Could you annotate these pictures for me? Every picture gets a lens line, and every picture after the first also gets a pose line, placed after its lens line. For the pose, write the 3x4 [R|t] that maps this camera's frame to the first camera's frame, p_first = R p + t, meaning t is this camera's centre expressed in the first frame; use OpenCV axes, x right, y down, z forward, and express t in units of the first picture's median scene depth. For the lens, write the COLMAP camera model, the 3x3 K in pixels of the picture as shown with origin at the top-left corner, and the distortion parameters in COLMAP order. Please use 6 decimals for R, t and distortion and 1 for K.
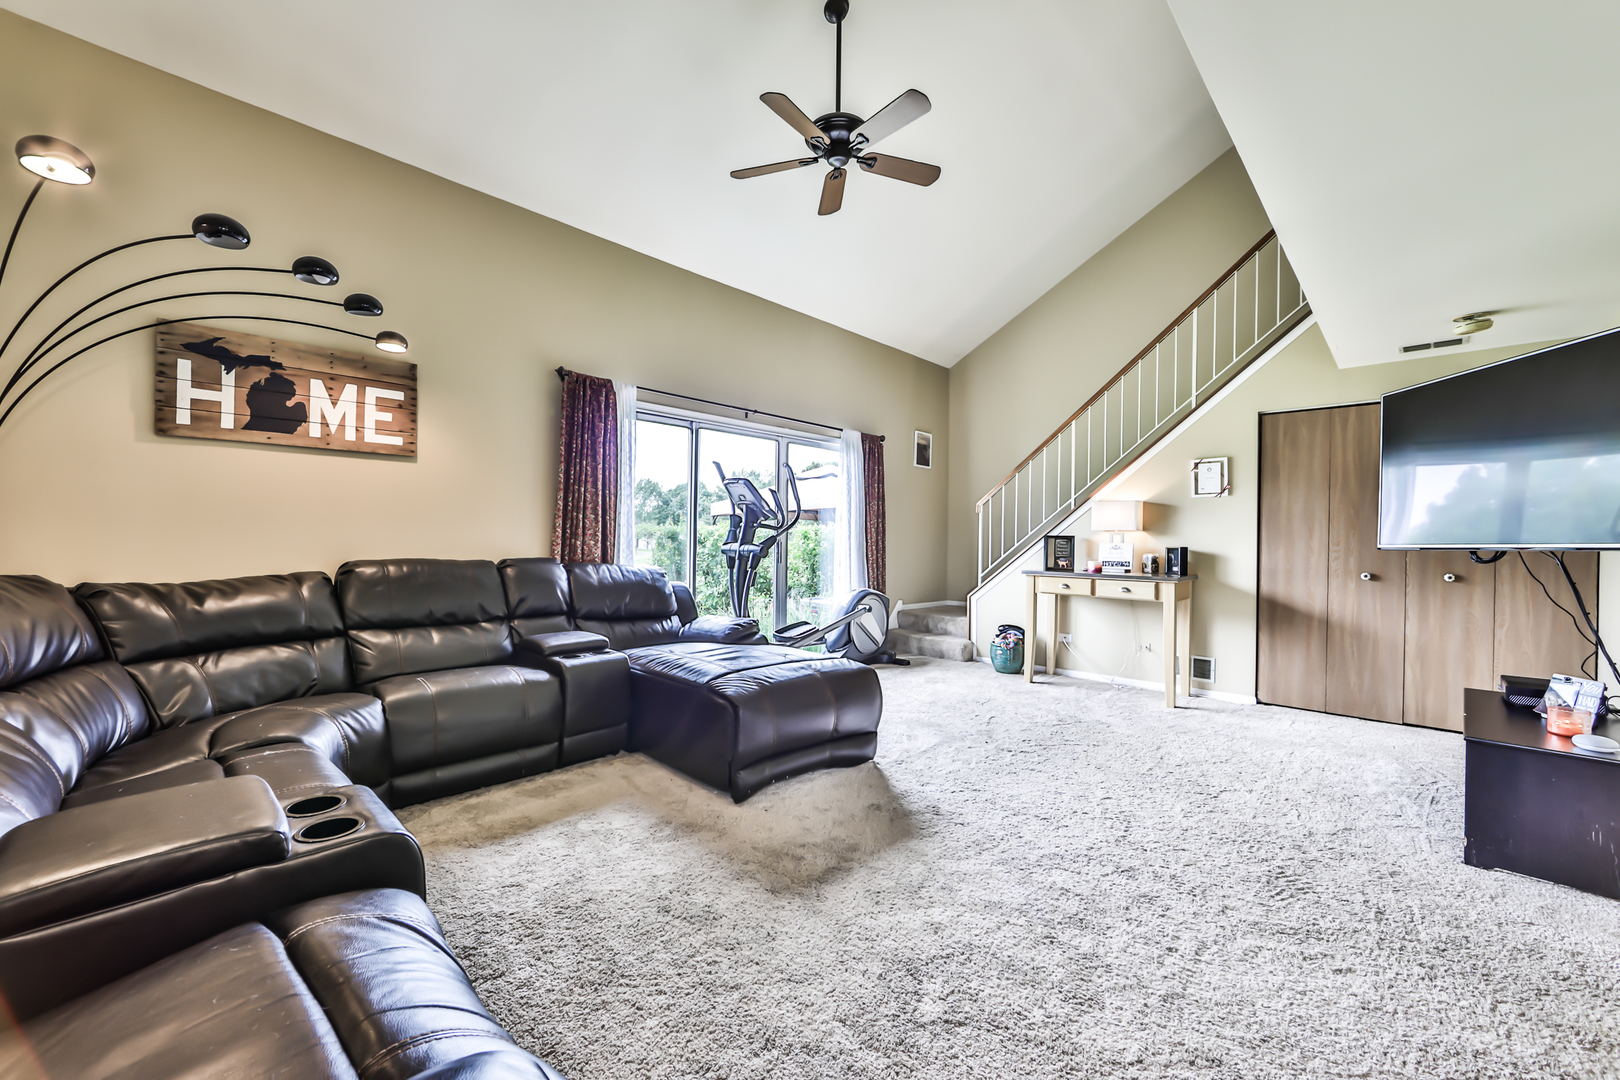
lens RADIAL K [[638.6, 0, 806.7], [0, 638.6, 541.0], [0, 0, 1]] dist [-0.016472, 0.002876]
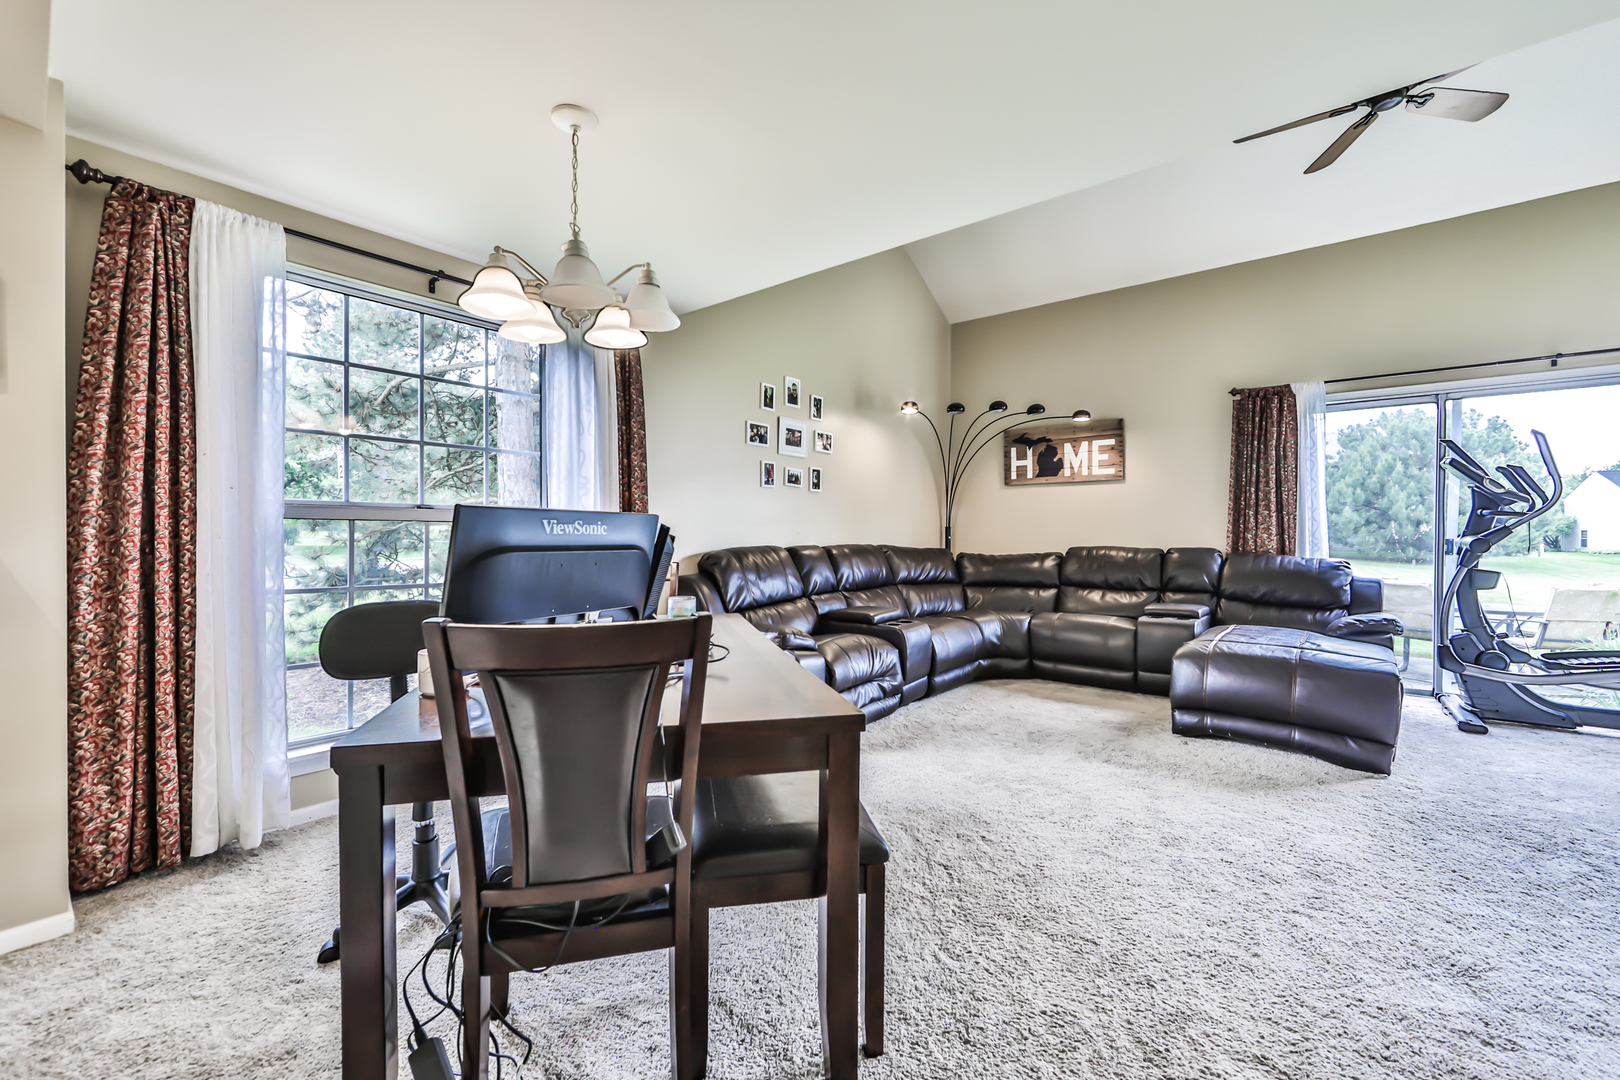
lens RADIAL K [[673.5, 0, 809.5], [0, 673.5, 540.2], [0, 0, 1]] dist [0.002077, 0.000110]
pose [[0.093364, -0.003469, -0.995626, 1.010952], [0.000604, 0.999994, -0.003428, 0.019449], [0.995632, -0.000281, 0.093366, 0.113164]]
